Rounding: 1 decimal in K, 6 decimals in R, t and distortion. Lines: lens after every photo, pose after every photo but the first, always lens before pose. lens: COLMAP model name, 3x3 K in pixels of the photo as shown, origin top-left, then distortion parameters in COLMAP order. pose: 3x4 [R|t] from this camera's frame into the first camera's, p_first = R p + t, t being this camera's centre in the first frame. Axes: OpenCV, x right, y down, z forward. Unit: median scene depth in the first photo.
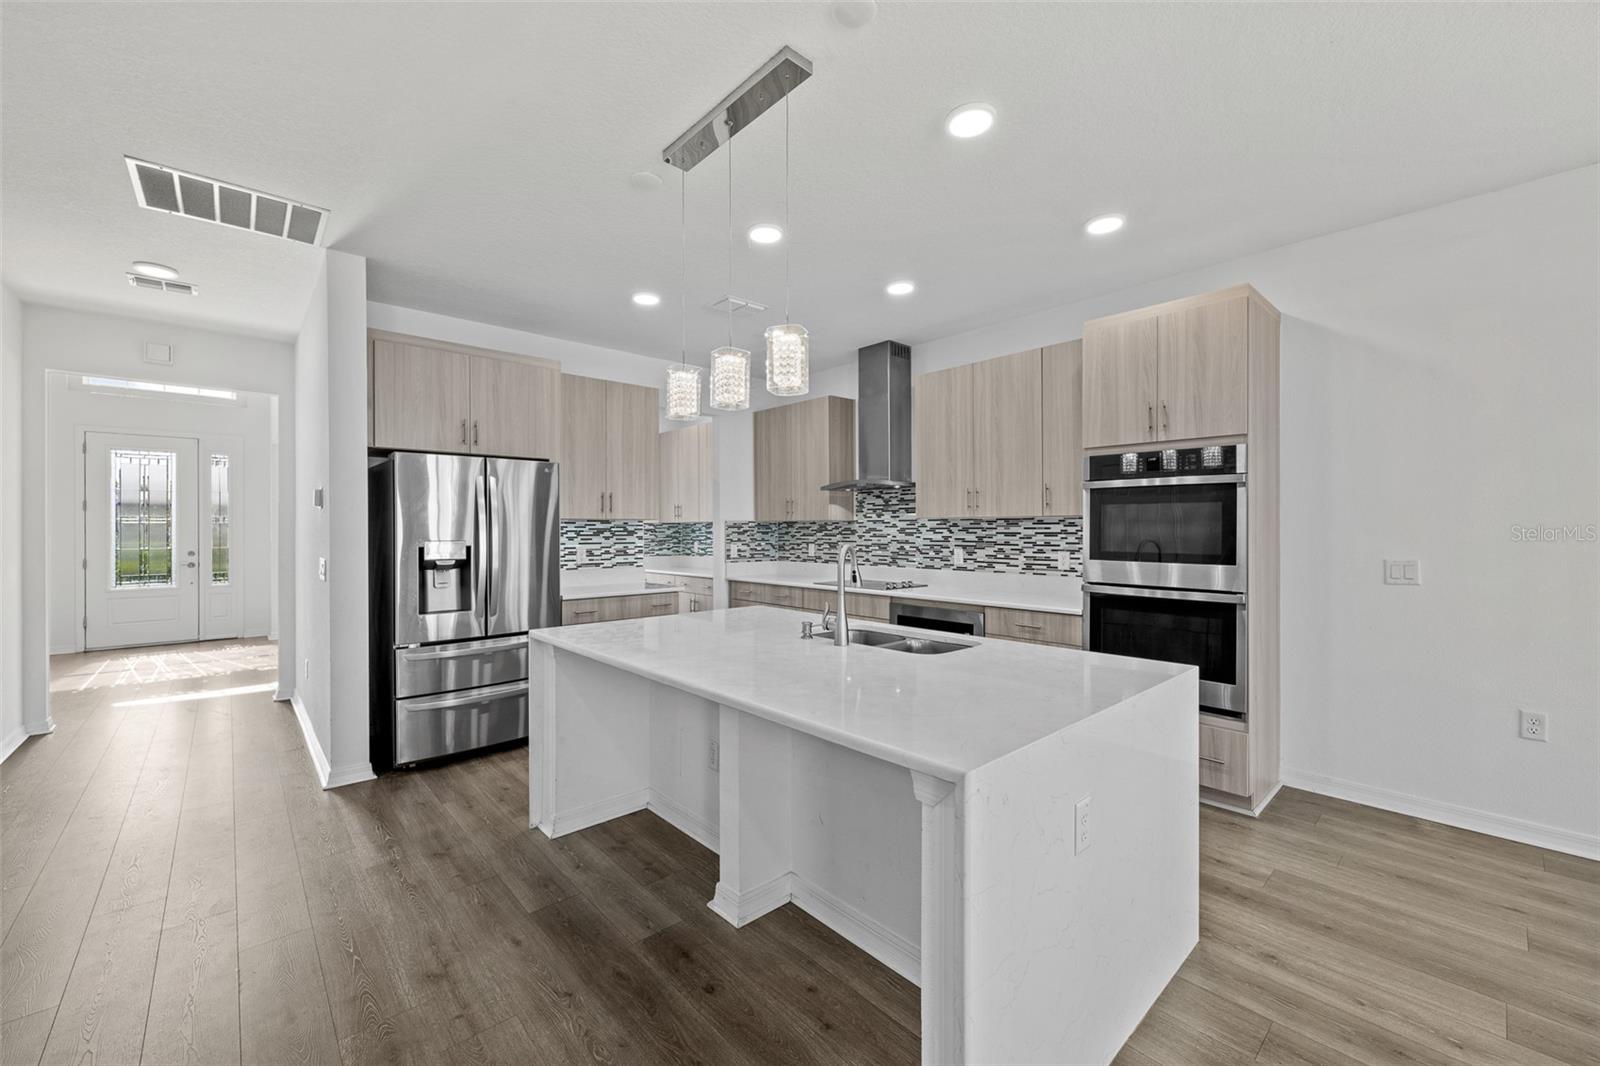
lens RADIAL K [[636.4, 0, 800.1], [0, 636.4, 527.4], [0, 0, 1]] dist [-0.003051, 0.001716]
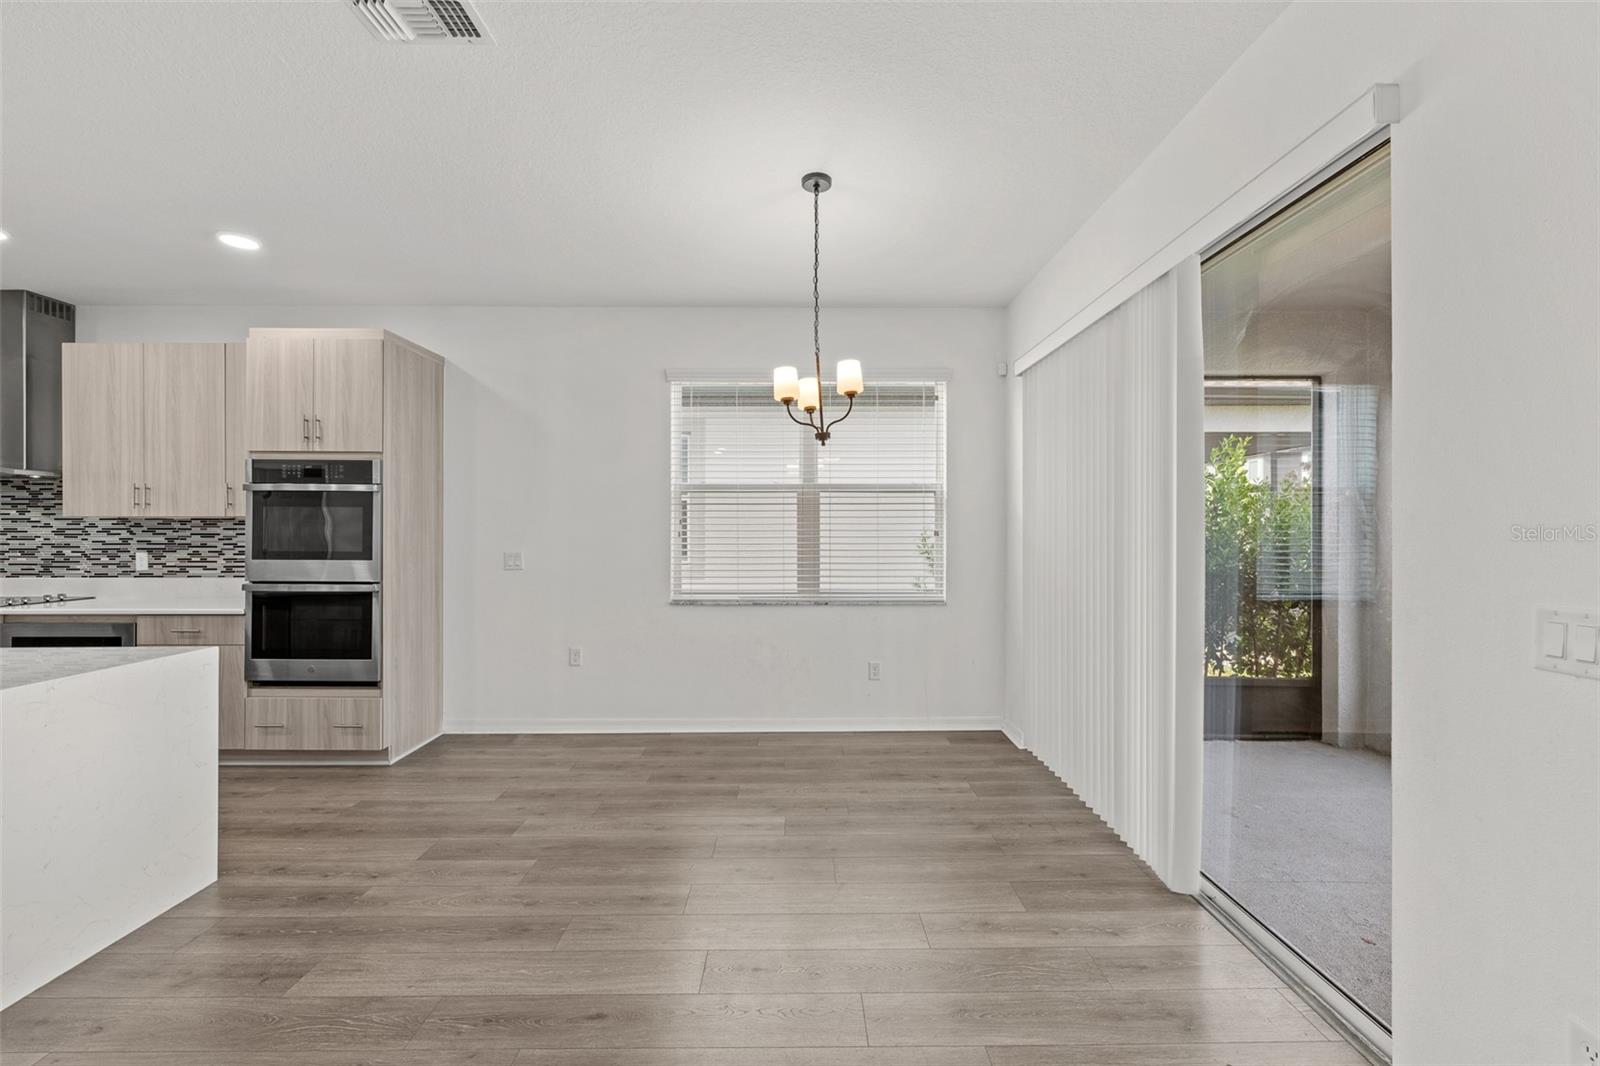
lens RADIAL K [[636.4, 0, 798.9], [0, 636.4, 527.7], [0, 0, 1]] dist [-0.003051, 0.001716]
pose [[0.665942, 0.003867, 0.745993, 0.212797], [-0.003202, 0.999992, -0.002326, -0.001260], [-0.745996, -0.000840, 0.665950, -0.267631]]
